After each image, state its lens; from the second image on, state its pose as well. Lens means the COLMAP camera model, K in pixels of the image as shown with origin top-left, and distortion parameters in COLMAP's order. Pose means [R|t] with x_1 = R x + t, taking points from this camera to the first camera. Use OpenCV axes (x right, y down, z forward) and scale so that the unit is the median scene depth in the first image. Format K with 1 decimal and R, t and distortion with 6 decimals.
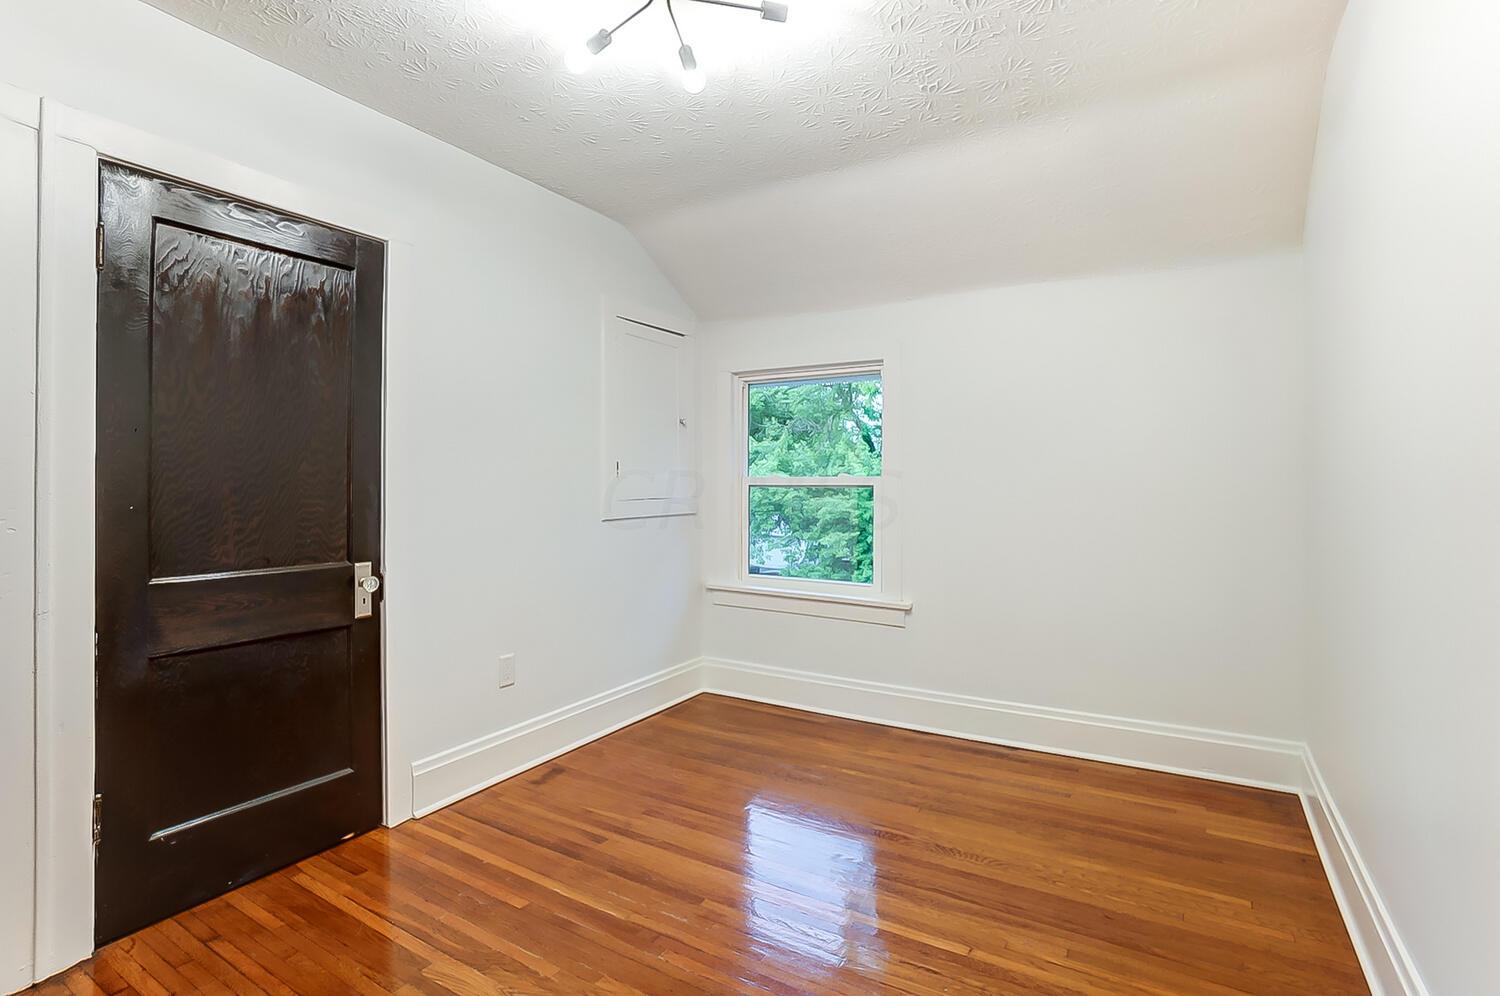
lens RADIAL K [[721.0, 0, 753.8], [0, 721.0, 480.3], [0, 0, 1]] dist [-0.052324, 0.022524]
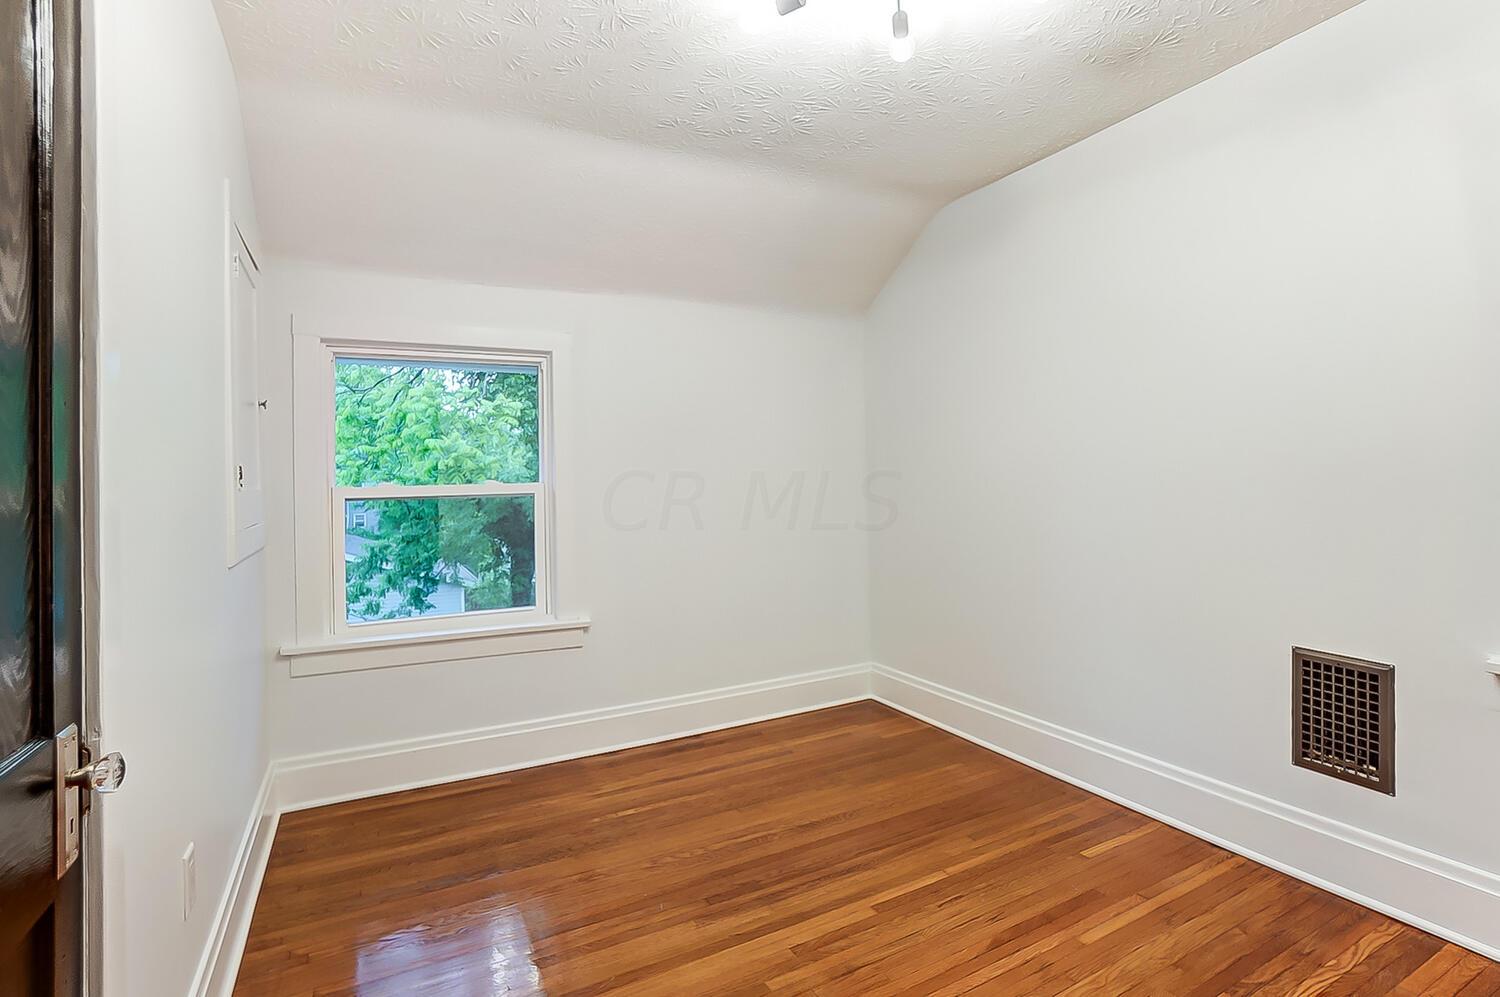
lens RADIAL K [[721.0, 0, 753.8], [0, 721.0, 480.8], [0, 0, 1]] dist [-0.052324, 0.022524]
pose [[0.508171, -0.008982, 0.861209, -0.638585], [0.018090, 0.999836, -0.000247, -0.005658], [-0.861066, 0.015705, 0.508251, 0.465339]]
